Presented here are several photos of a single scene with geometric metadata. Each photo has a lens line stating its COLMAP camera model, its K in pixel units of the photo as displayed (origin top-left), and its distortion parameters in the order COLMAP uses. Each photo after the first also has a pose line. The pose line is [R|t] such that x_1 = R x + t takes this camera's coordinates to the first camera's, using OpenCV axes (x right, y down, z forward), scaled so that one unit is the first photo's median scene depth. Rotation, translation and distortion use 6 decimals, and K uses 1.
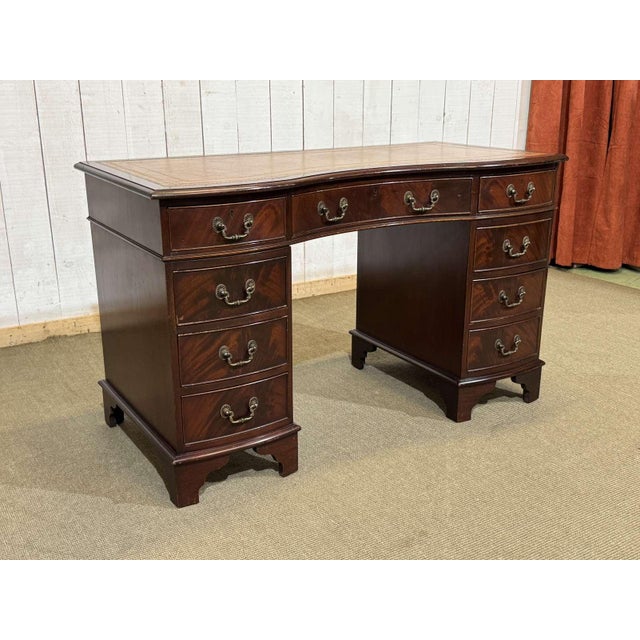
lens RADIAL K [[782.7, 0, 320.0], [0, 782.7, 320.0], [0, 0, 1]] dist [0.163603, -0.278014]
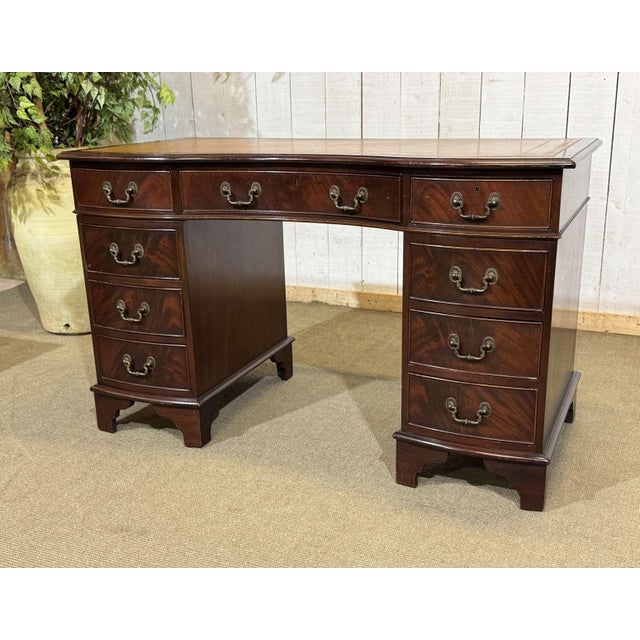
lens RADIAL K [[782.7, 0, 320.0], [0, 782.7, 320.0], [0, 0, 1]] dist [0.163603, -0.278014]
pose [[0.563337, 0.224230, -0.795218, 0.777486], [-0.231100, 0.966816, 0.108903, -0.105426], [0.793249, 0.122425, 0.596463, 0.469156]]
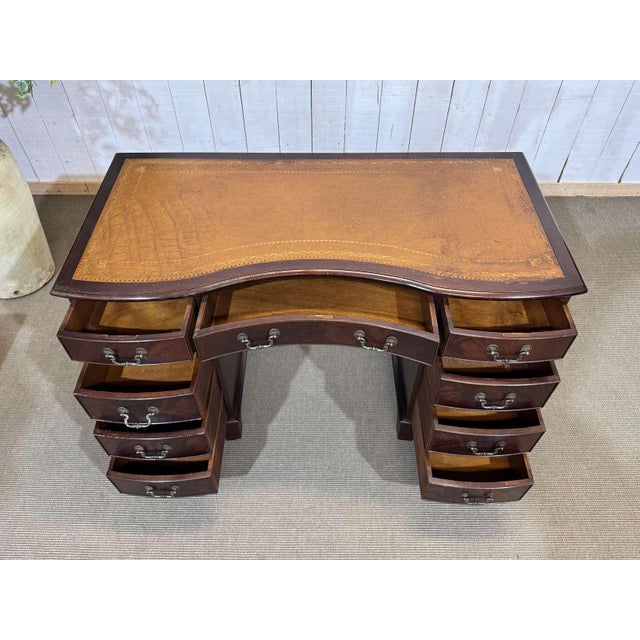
lens RADIAL K [[511.6, 0, 320.0], [0, 511.6, 320.0], [0, 0, 1]] dist [0.063297, -0.077790]
pose [[0.847998, 0.403791, -0.343297, 0.283524], [-0.160491, 0.812955, 0.559774, -0.448526], [0.505117, -0.419591, 0.754189, 0.470088]]
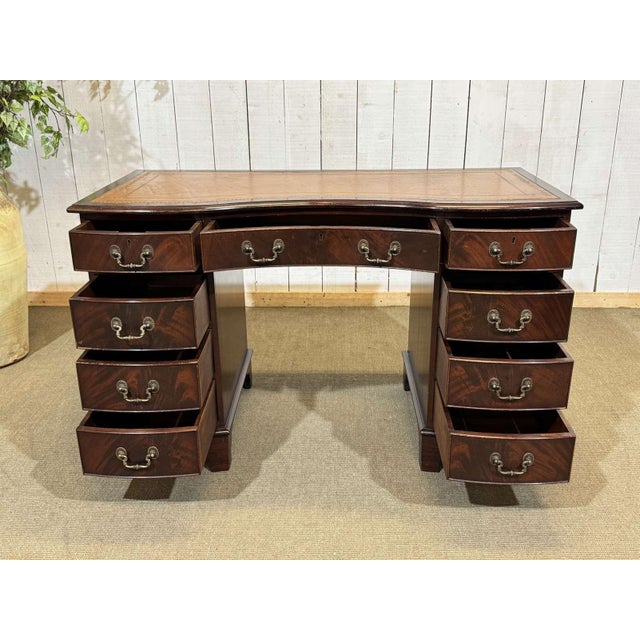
lens RADIAL K [[697.9, 0, 320.0], [0, 697.9, 320.0], [0, 0, 1]] dist [0.151629, -0.294457]
pose [[0.835866, 0.185756, -0.516548, 0.507546], [-0.159433, 0.982592, 0.095360, -0.117589], [0.525270, 0.002646, 0.850932, 0.226458]]
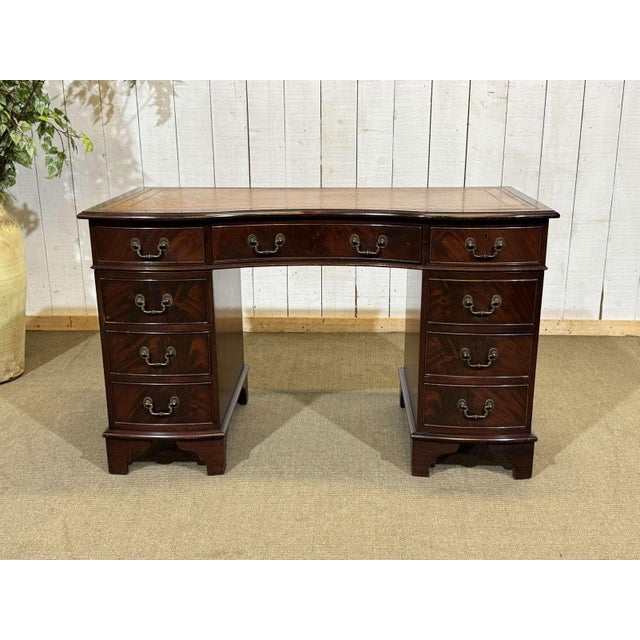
lens RADIAL K [[782.7, 0, 320.0], [0, 782.7, 320.0], [0, 0, 1]] dist [0.163603, -0.278014]
pose [[0.828898, 0.151673, -0.538445, 0.610726], [-0.166702, 0.985782, 0.021057, -0.063540], [0.533984, 0.072306, 0.842397, 0.115264]]
